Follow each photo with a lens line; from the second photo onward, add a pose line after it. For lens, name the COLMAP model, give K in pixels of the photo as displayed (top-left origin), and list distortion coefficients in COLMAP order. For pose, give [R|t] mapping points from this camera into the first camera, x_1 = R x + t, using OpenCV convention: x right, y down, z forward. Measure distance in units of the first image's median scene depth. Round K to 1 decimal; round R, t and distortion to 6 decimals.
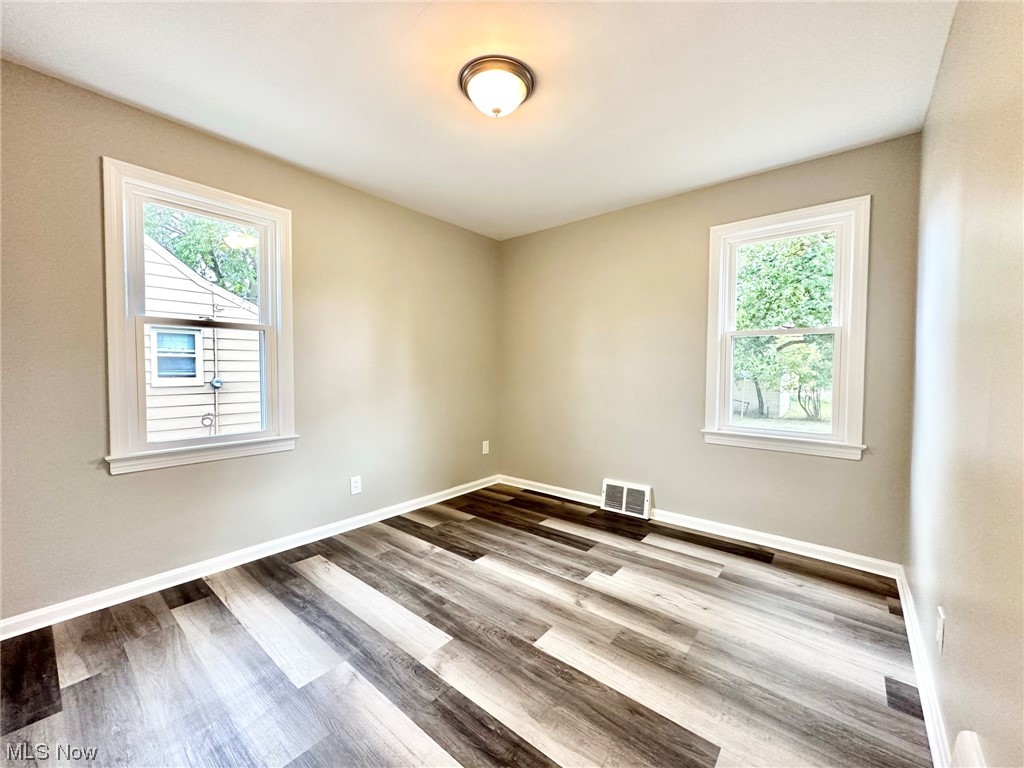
lens RADIAL K [[410.1, 0, 511.5], [0, 410.1, 385.1], [0, 0, 1]] dist [-0.003492, -0.000191]
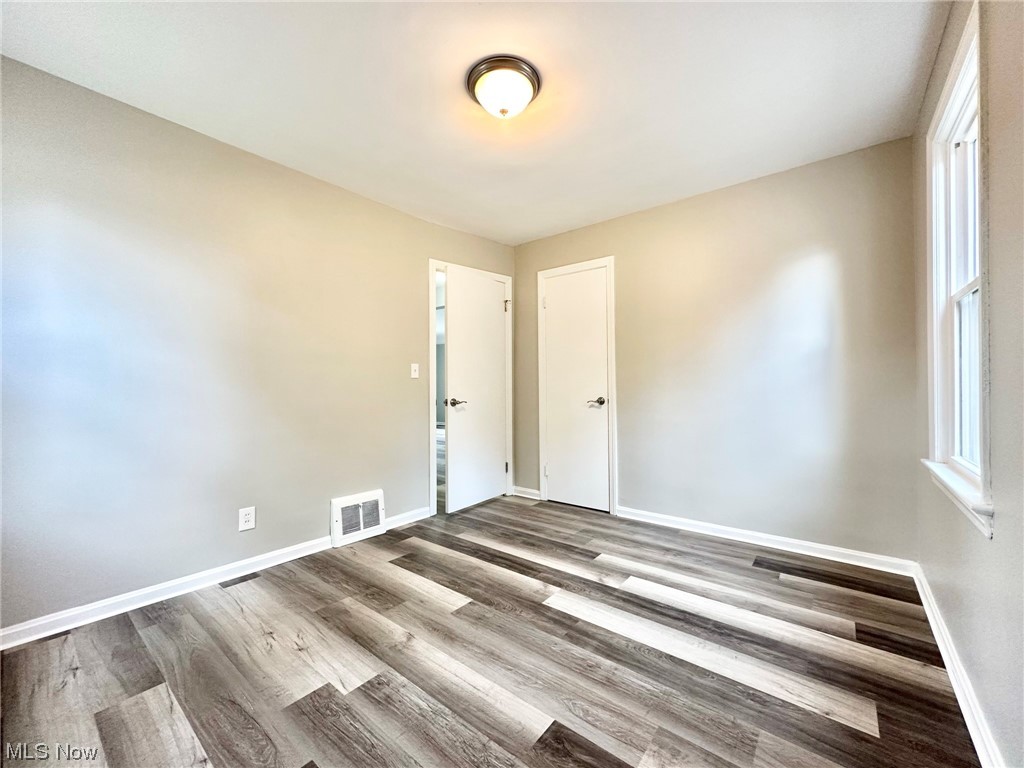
lens RADIAL K [[410.1, 0, 506.7], [0, 410.1, 386.1], [0, 0, 1]] dist [-0.003492, -0.000191]
pose [[-1.000000, 0.000867, -0.000205, -0.038478], [0.000858, 0.999122, 0.041878, -0.025574], [0.000241, 0.041878, -0.999123, 1.822513]]
